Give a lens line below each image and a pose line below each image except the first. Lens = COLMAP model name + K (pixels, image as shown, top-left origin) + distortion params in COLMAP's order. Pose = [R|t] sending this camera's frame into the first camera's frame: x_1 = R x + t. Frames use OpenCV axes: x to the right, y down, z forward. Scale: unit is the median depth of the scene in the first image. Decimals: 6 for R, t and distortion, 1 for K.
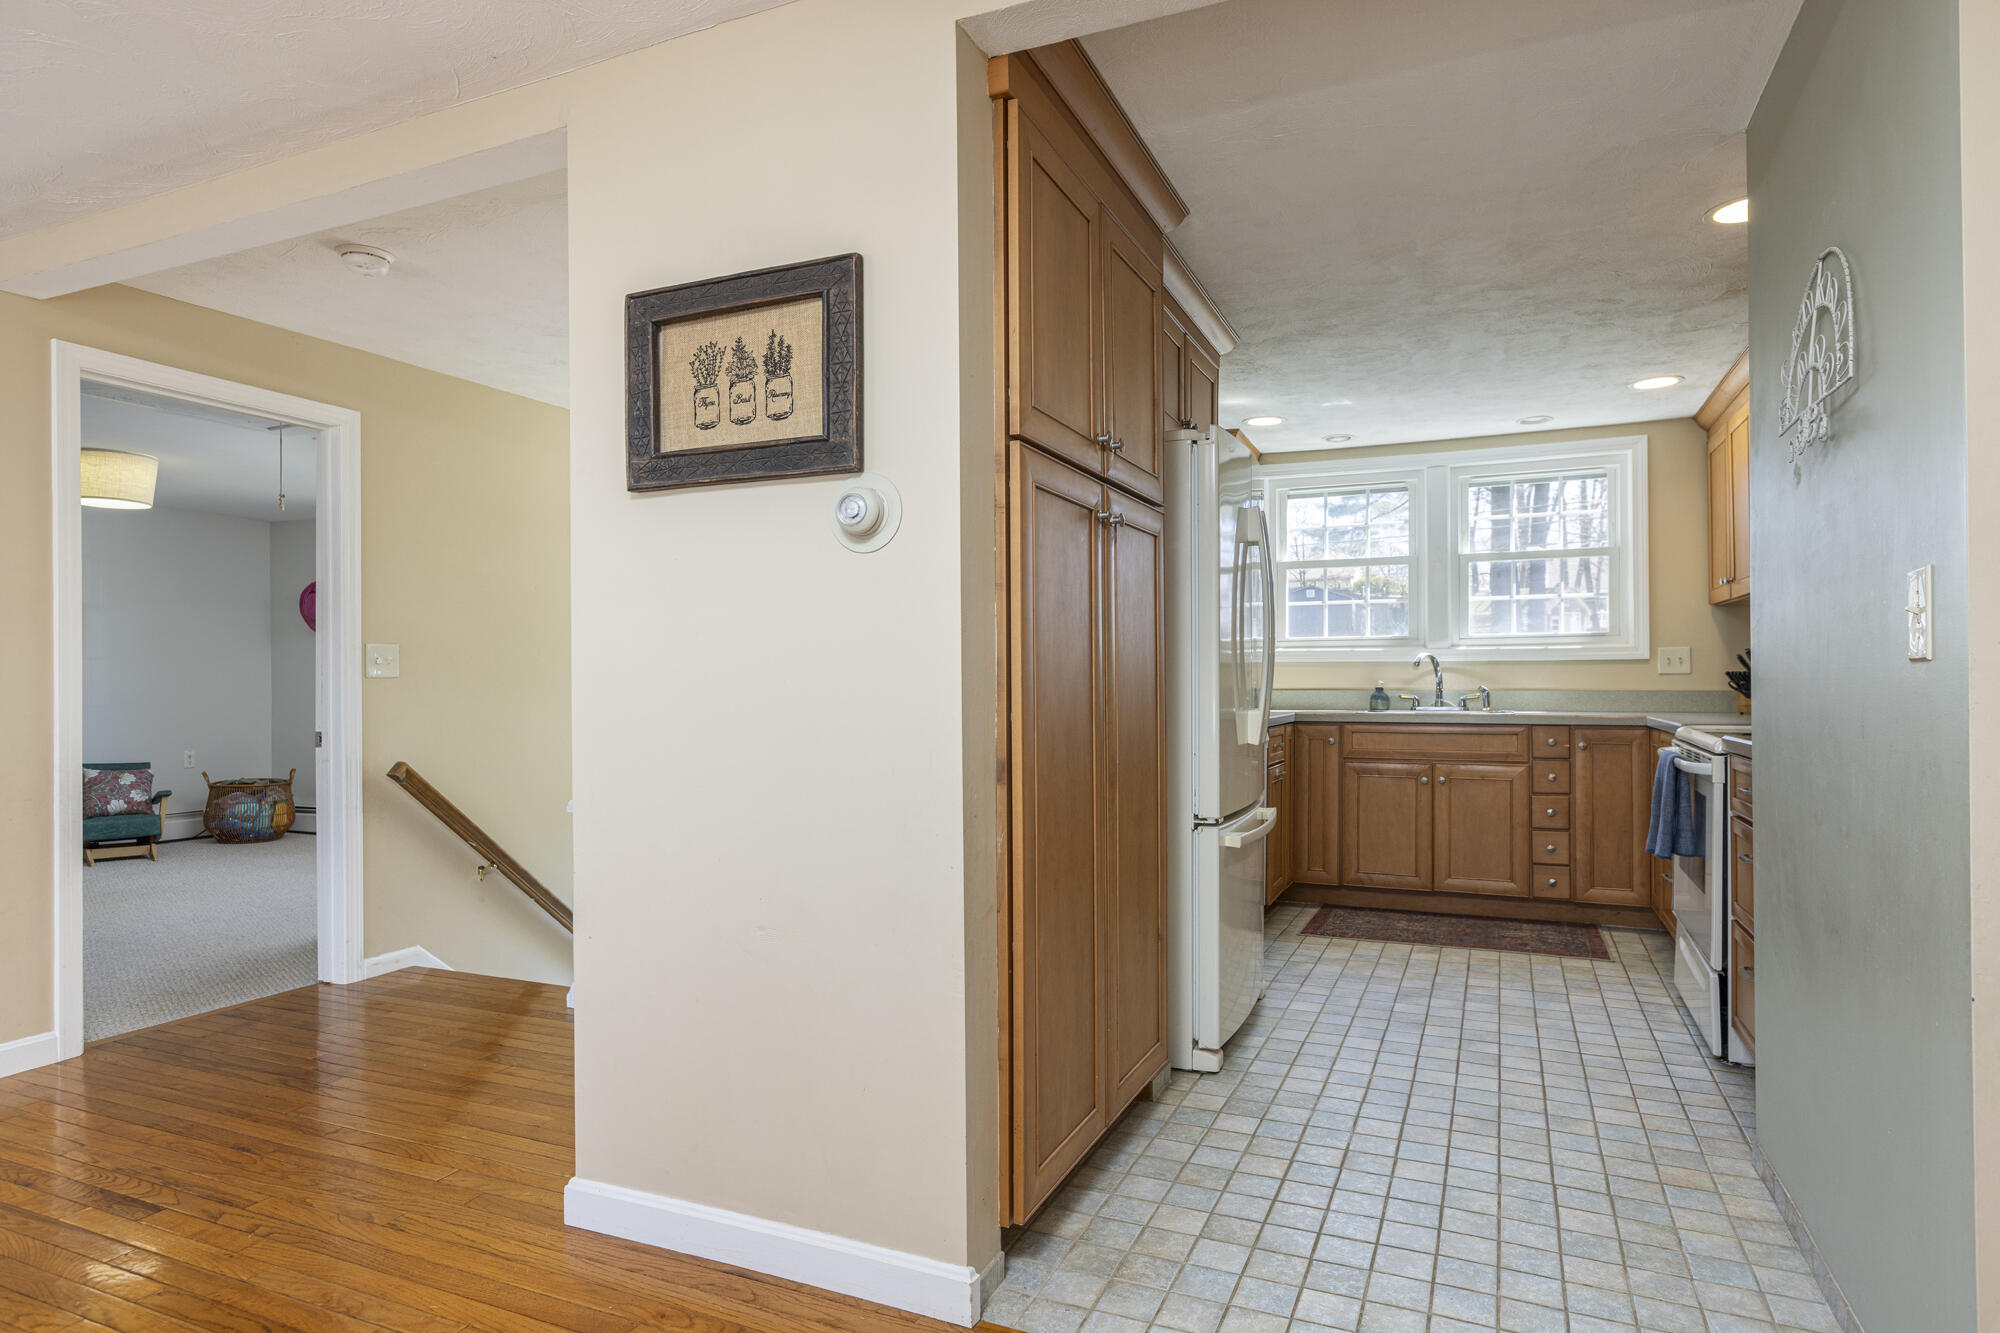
lens RADIAL K [[1100.5, 0, 999.9], [0, 1100.5, 673.8], [0, 0, 1]] dist [-0.000745, -0.000575]
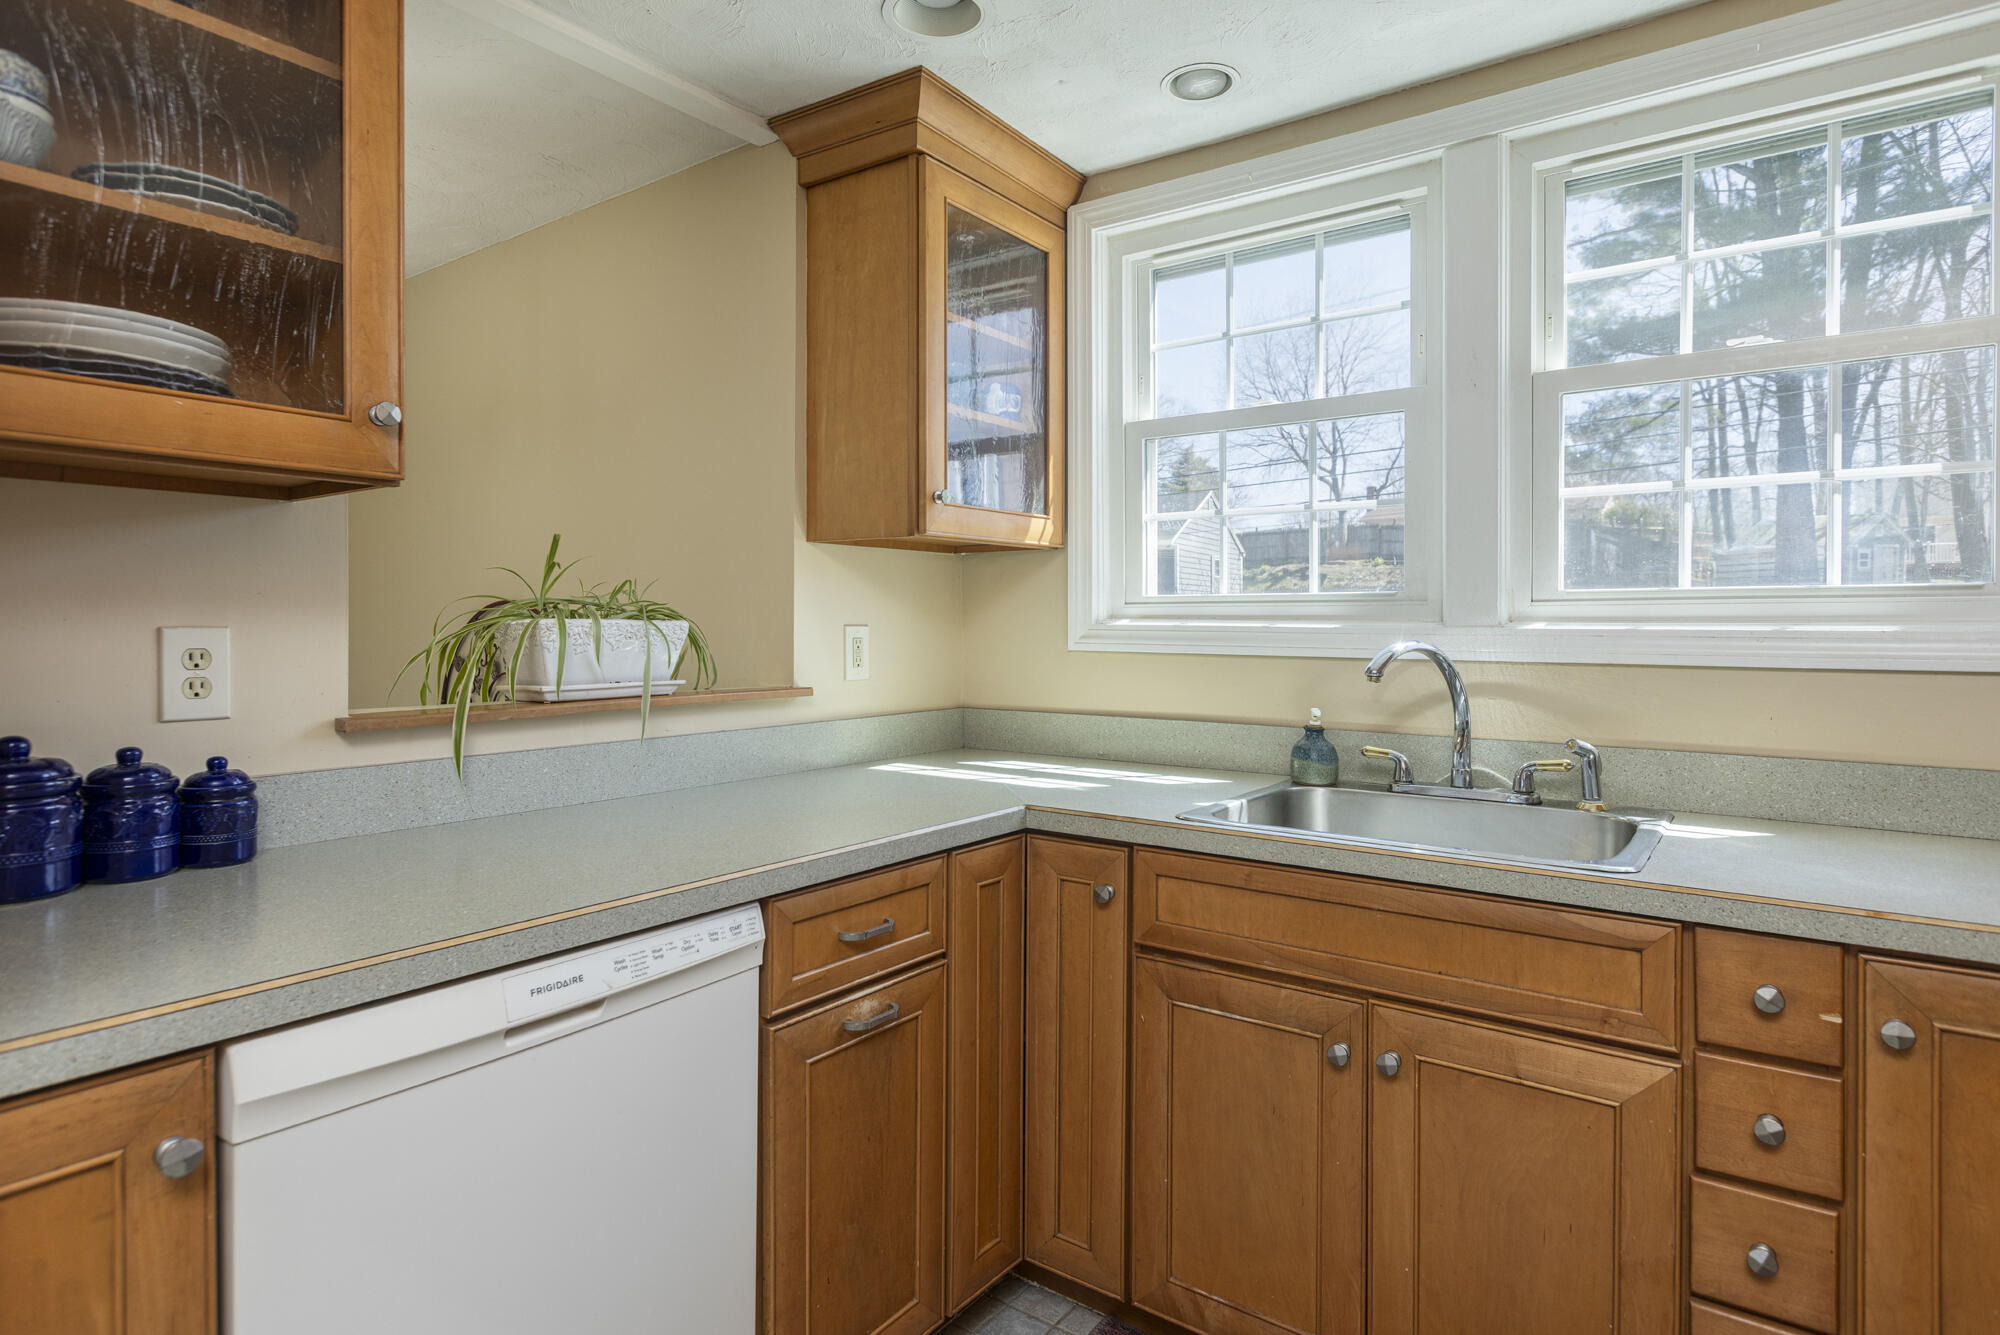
lens RADIAL K [[1100.5, 0, 1038.9], [0, 1100.5, 620.0], [0, 0, 1]] dist [-0.000745, -0.000575]
pose [[0.984233, 0.006445, -0.176761, 0.338105], [-0.005105, 0.999955, 0.008039, -0.029813], [0.176805, -0.007010, 0.984221, 0.639241]]
